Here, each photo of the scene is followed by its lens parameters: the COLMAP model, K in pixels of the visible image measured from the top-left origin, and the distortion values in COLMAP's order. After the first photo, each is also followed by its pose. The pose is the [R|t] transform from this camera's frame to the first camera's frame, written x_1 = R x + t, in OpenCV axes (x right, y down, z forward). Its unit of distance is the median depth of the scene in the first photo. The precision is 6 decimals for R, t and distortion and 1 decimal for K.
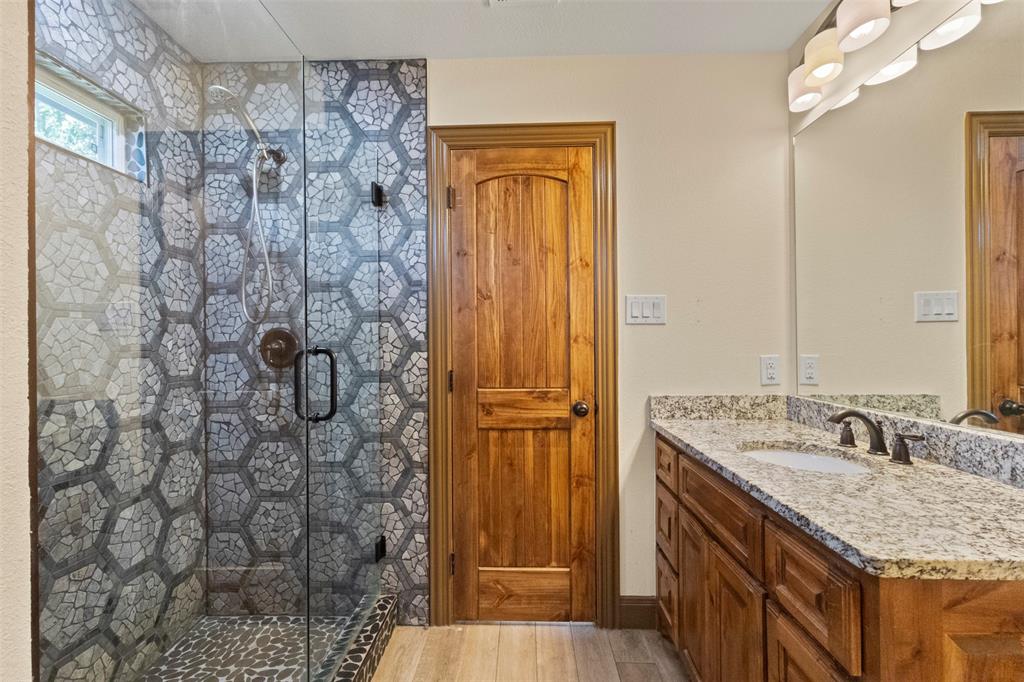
lens RADIAL K [[472.4, 0, 511.4], [0, 472.4, 340.2], [0, 0, 1]] dist [-0.003191, 0.003634]
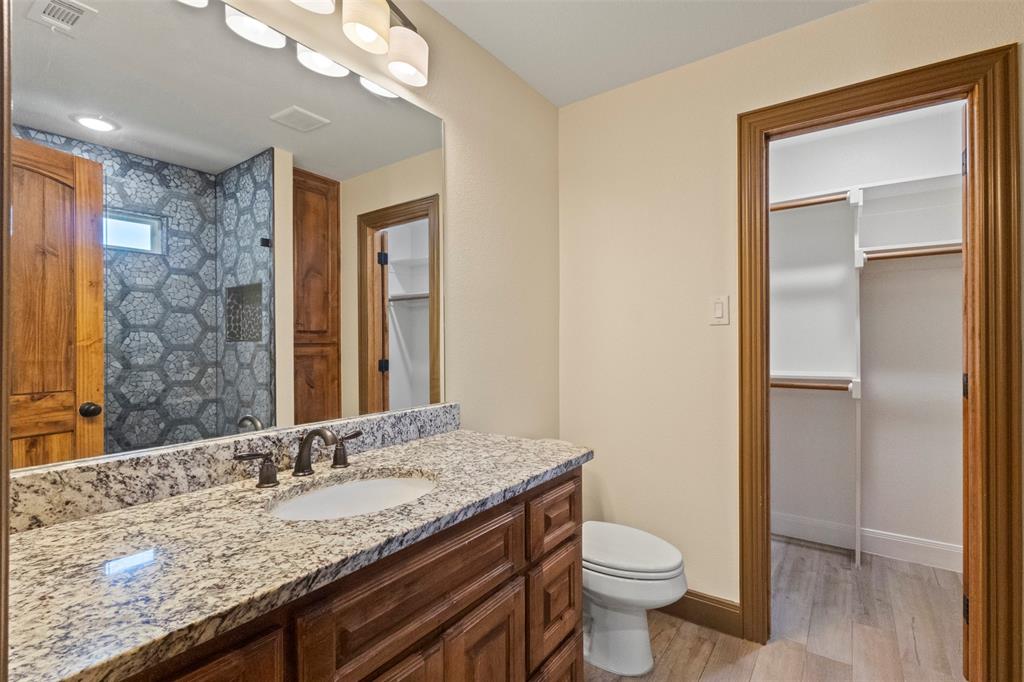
lens RADIAL K [[472.4, 0, 511.5], [0, 472.4, 341.6], [0, 0, 1]] dist [-0.003191, 0.003634]
pose [[-0.829683, 0.010991, 0.558126, -0.056103], [0.009142, 0.999940, -0.006101, 0.000552], [-0.558159, 0.000040, -0.829734, 1.825266]]
